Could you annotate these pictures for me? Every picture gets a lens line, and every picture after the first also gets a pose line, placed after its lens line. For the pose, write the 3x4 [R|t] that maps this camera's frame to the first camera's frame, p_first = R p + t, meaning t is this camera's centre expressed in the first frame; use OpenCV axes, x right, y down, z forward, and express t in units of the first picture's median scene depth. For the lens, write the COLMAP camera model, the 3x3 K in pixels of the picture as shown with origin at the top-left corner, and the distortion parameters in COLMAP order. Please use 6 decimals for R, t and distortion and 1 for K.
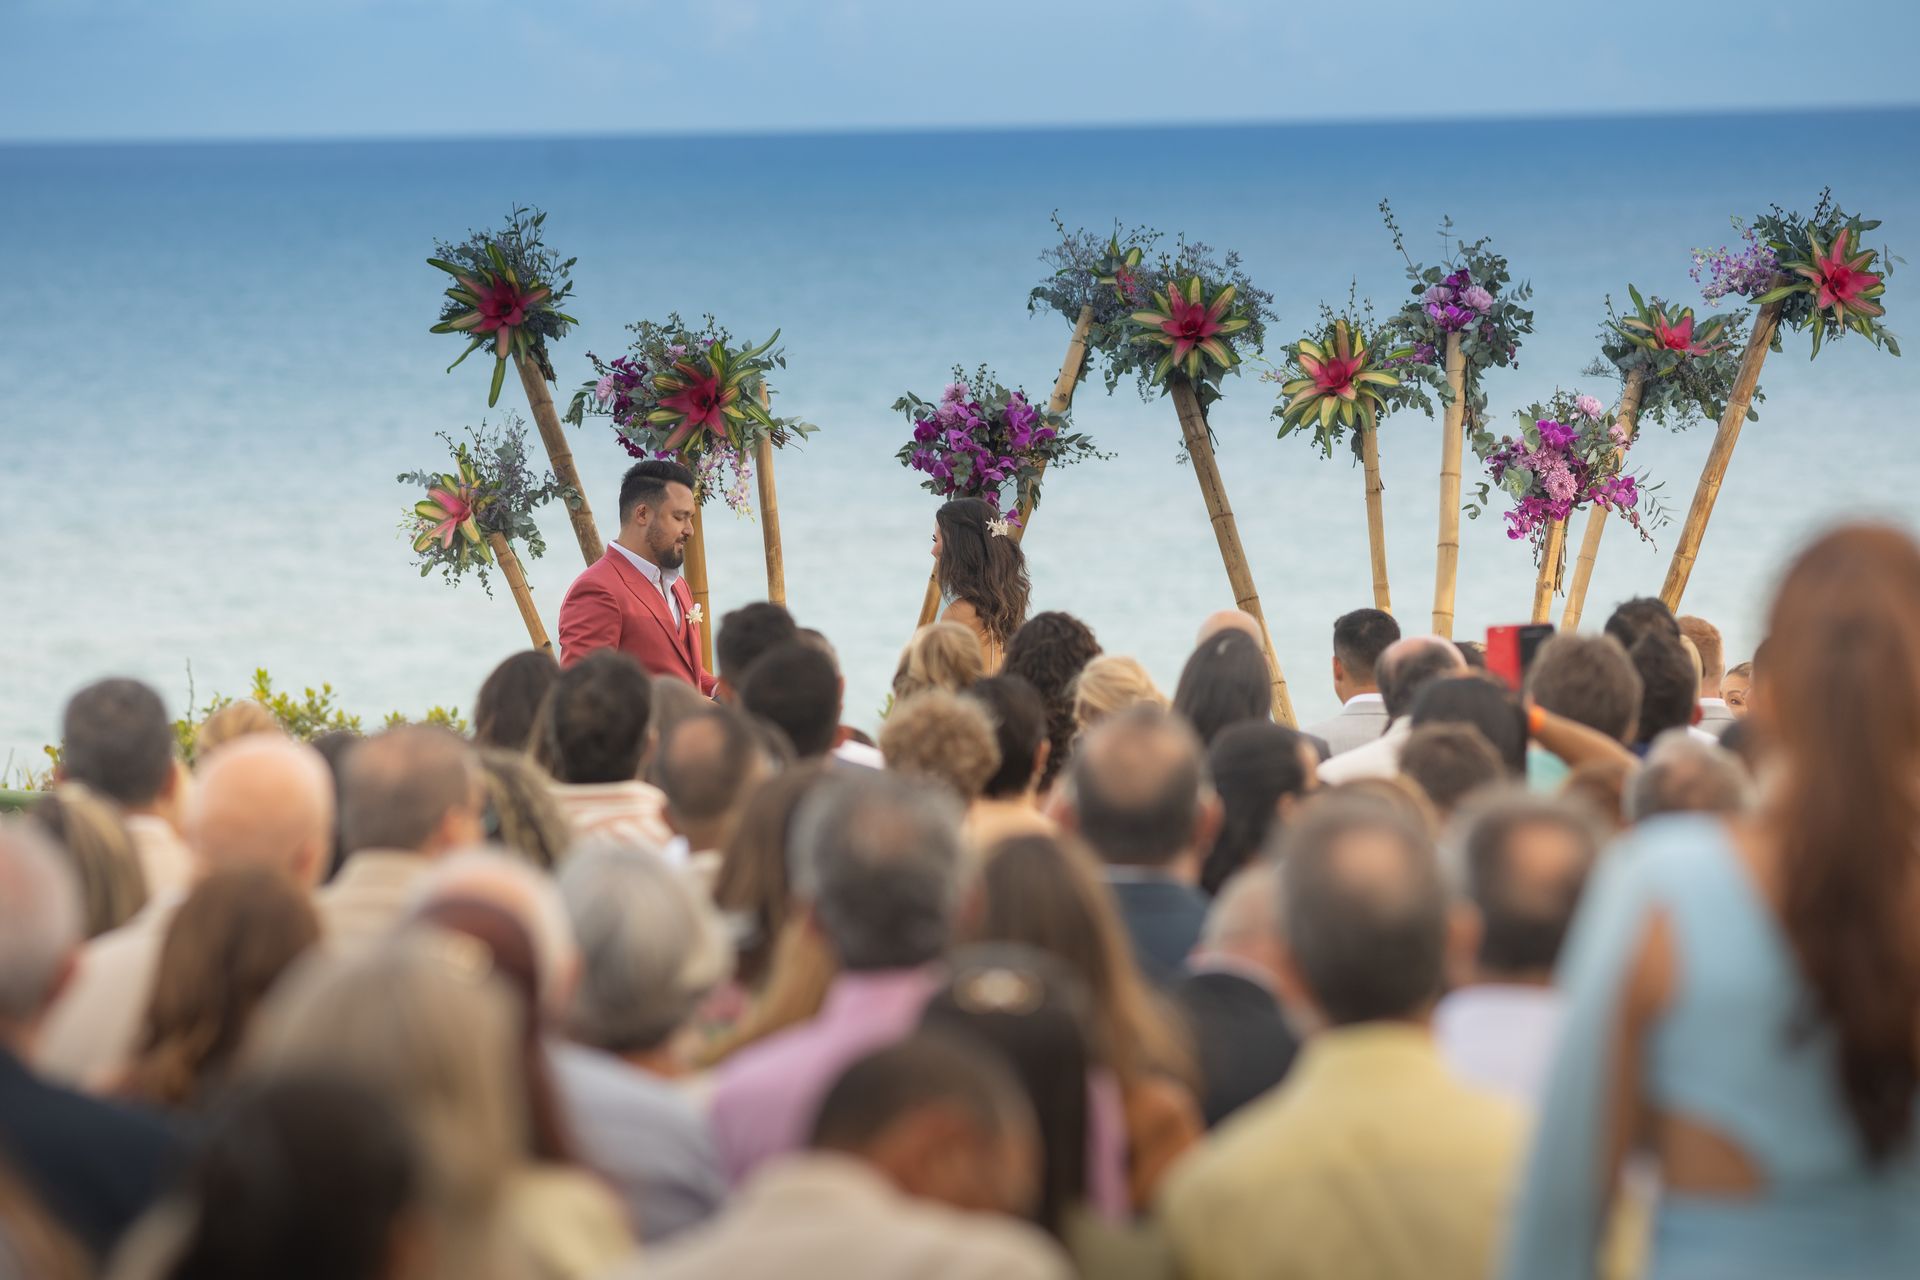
lens RADIAL K [[11030.2, 0, 960.0], [0, 11030.2, 640.0], [0, 0, 1]] dist [0.991725, 21.851118]
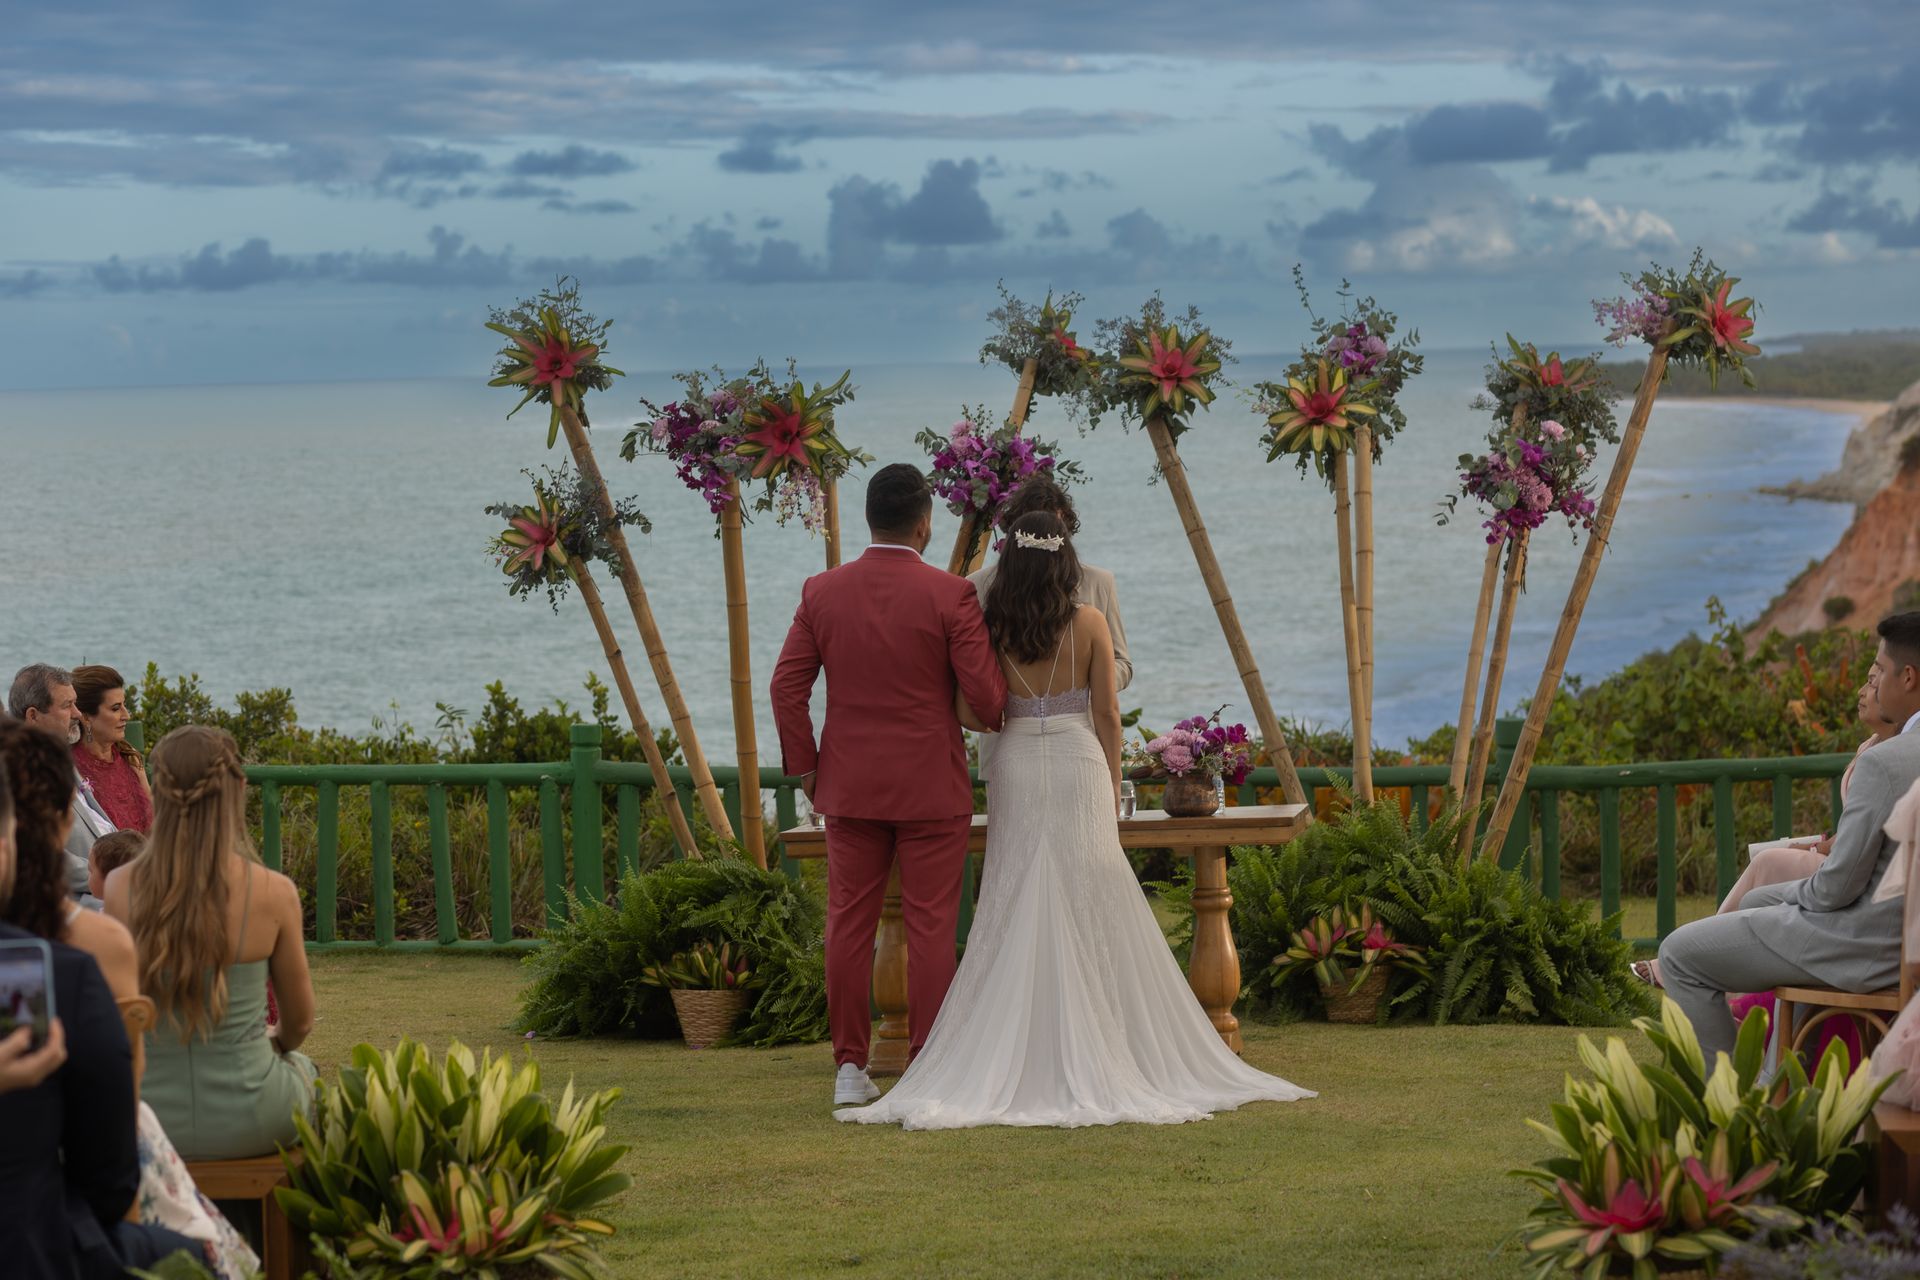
lens RADIAL K [[4591.3, 0, 960.0], [0, 4591.3, 640.0], [0, 0, 1]] dist [-0.006384, 0.098106]
pose [[0.980324, -0.021518, 0.196218, -0.096722], [0.020124, 0.999756, 0.009096, -0.004513], [-0.196366, -0.004968, 0.980518, 0.525338]]
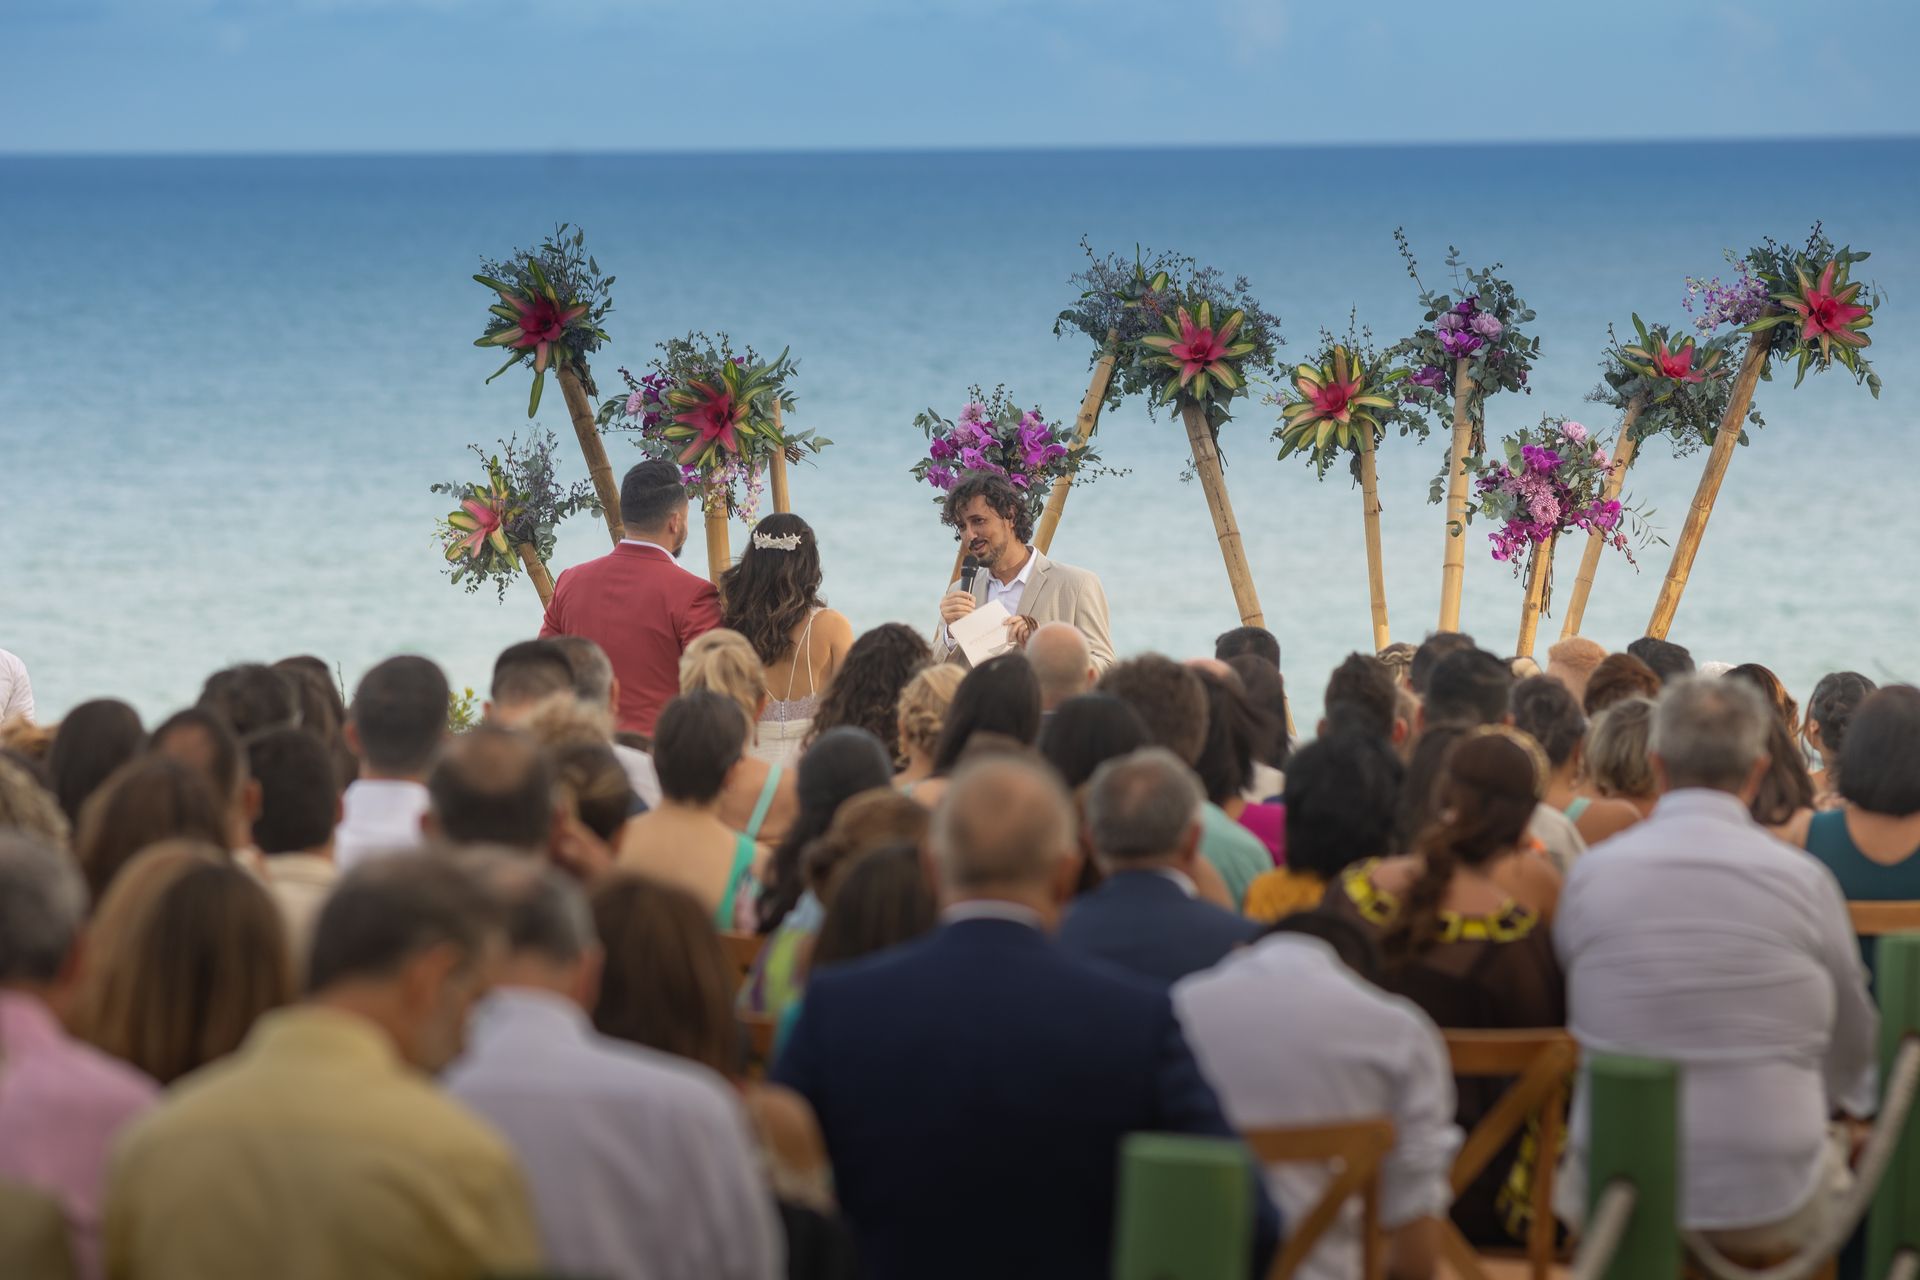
lens RADIAL K [[11030.2, 0, 960.0], [0, 11030.2, 640.0], [0, 0, 1]] dist [0.991725, 21.851118]
pose [[0.998630, 0.012435, -0.050830, 0.050960], [-0.012513, 0.999921, -0.001216, 0.000087], [0.050811, 0.001851, 0.998707, -0.025222]]
